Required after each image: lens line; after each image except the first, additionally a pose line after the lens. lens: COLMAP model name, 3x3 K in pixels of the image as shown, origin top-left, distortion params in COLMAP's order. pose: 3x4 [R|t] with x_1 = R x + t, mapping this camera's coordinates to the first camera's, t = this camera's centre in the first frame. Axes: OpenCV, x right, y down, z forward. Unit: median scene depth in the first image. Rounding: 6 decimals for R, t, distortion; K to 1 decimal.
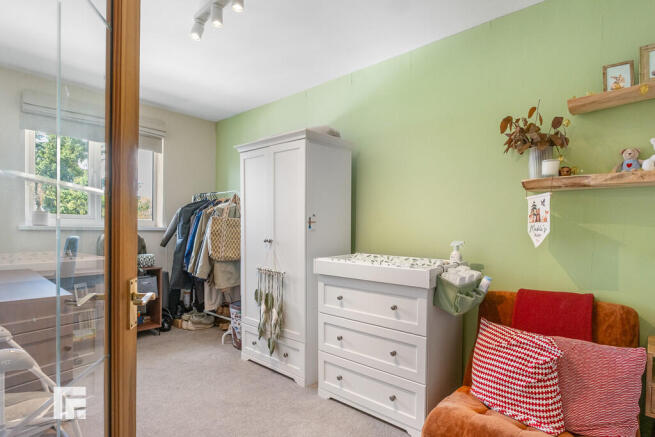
lens RADIAL K [[350.3, 0, 327.5], [0, 350.3, 237.8], [0, 0, 1]] dist [0.000709, -0.000095]
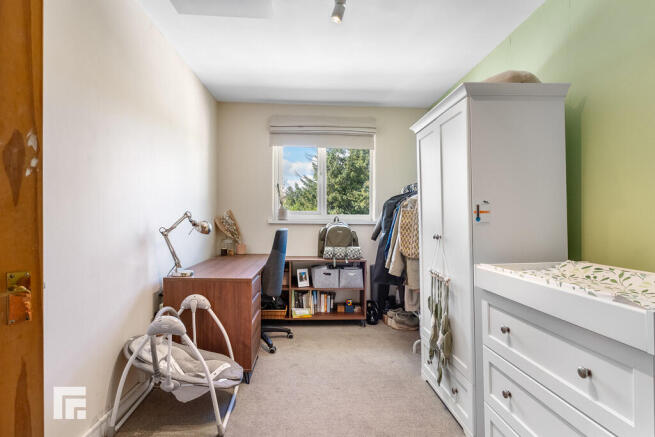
lens RADIAL K [[346.3, 0, 327.5], [0, 346.3, 218.5], [0, 0, 1]] dist [-0.001197, -0.000175]
pose [[0.711849, -0.010884, -0.702249, 0.181923], [-0.016816, 0.999329, -0.032535, -0.003050], [0.702132, 0.034969, 0.711188, 0.236711]]
